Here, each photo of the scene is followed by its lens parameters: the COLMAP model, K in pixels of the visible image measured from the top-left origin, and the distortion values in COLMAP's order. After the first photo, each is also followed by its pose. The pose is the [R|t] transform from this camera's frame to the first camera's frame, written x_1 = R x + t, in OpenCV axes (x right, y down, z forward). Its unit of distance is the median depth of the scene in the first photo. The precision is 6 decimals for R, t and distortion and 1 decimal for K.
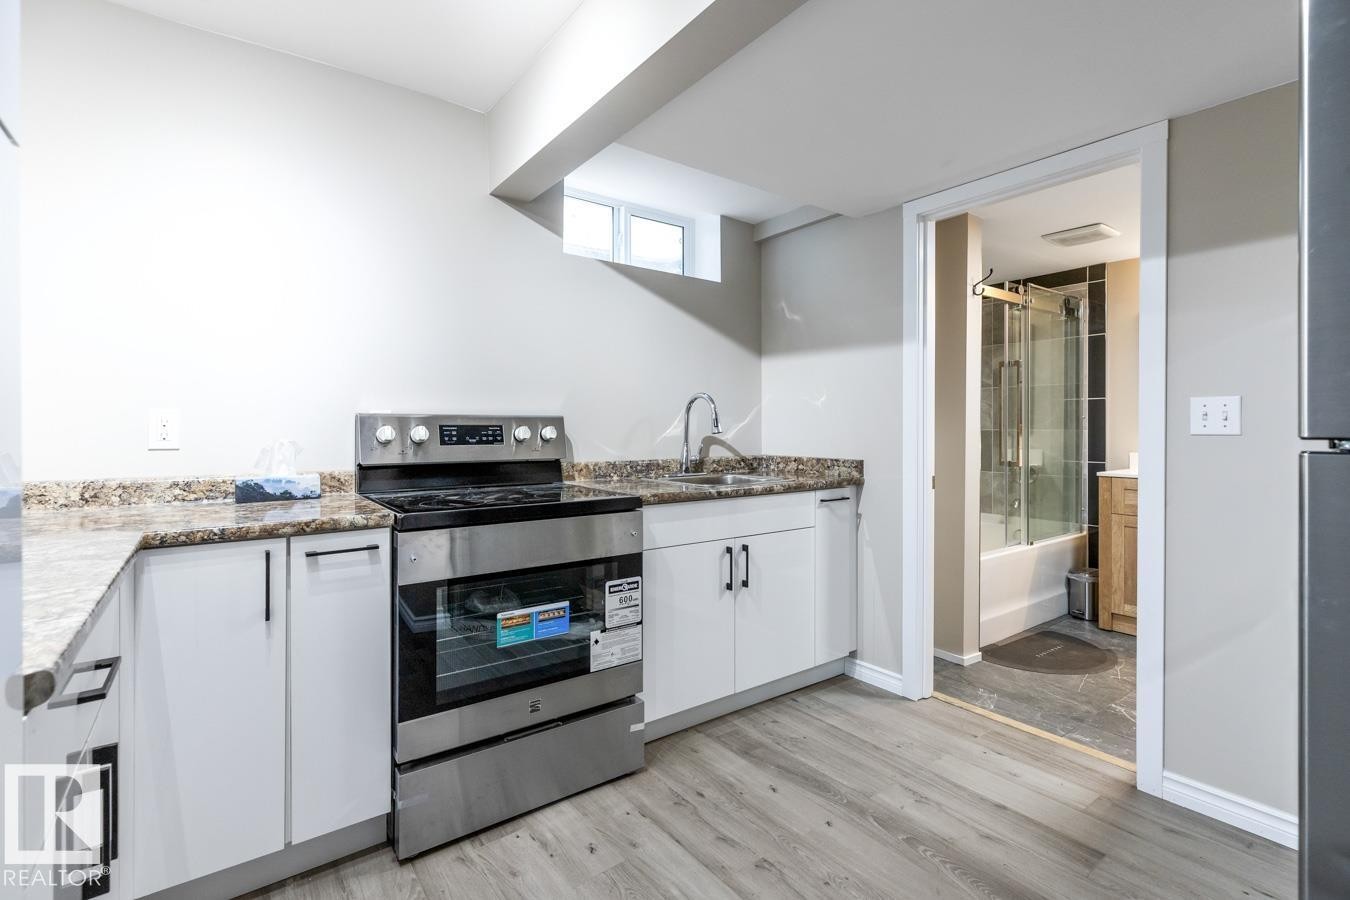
lens RADIAL K [[622.7, 0, 675.4], [0, 622.7, 426.8], [0, 0, 1]] dist [-0.000947, -0.000088]
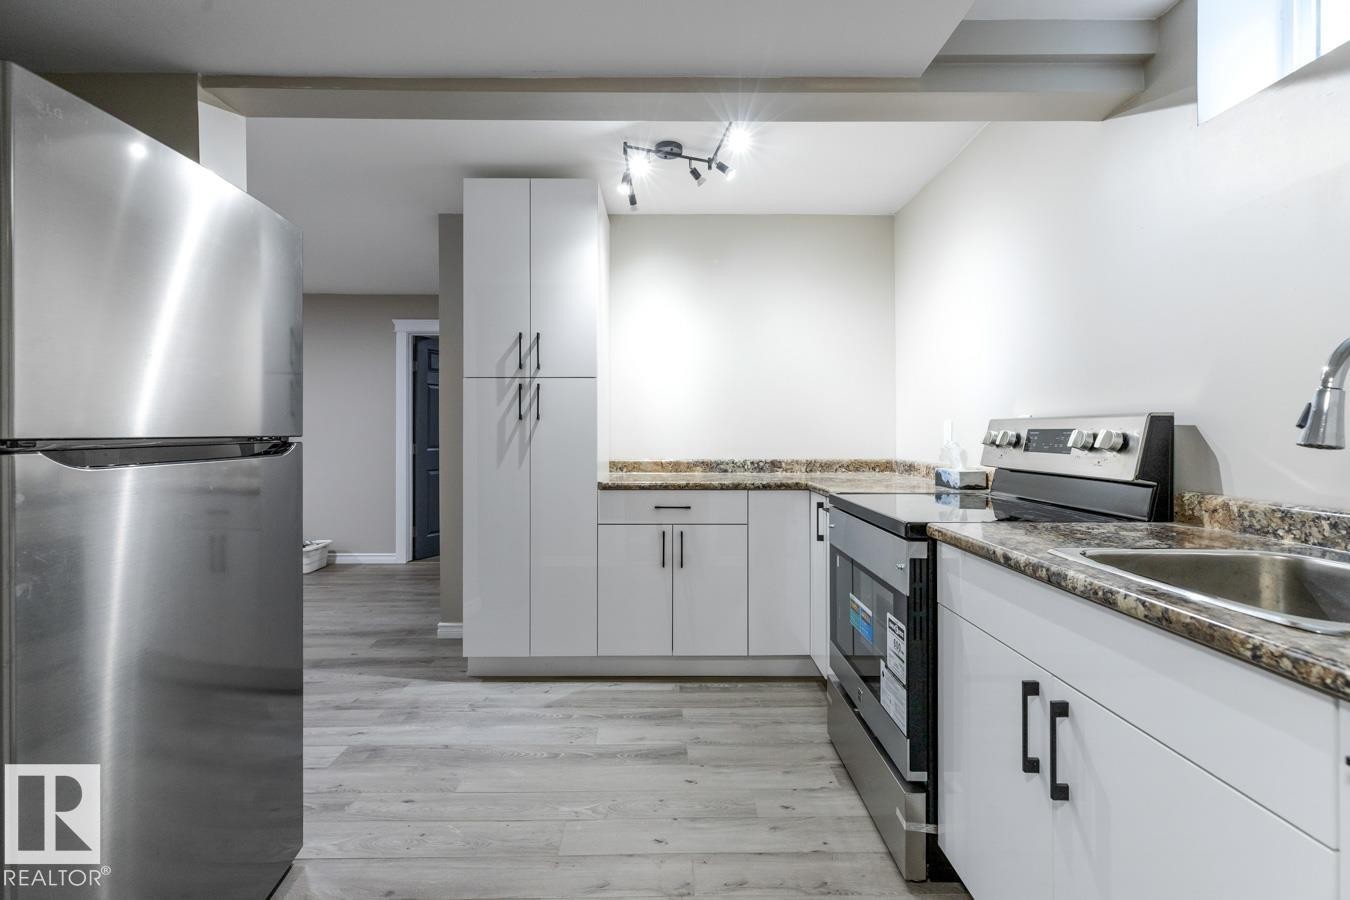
lens RADIAL K [[622.7, 0, 673.8], [0, 622.7, 436.9], [0, 0, 1]] dist [-0.000947, -0.000088]
pose [[-0.579451, 0.001993, -0.815005, 0.564807], [-0.006479, 0.999954, 0.007052, 0.004650], [0.814981, 0.009366, -0.579411, 0.934565]]
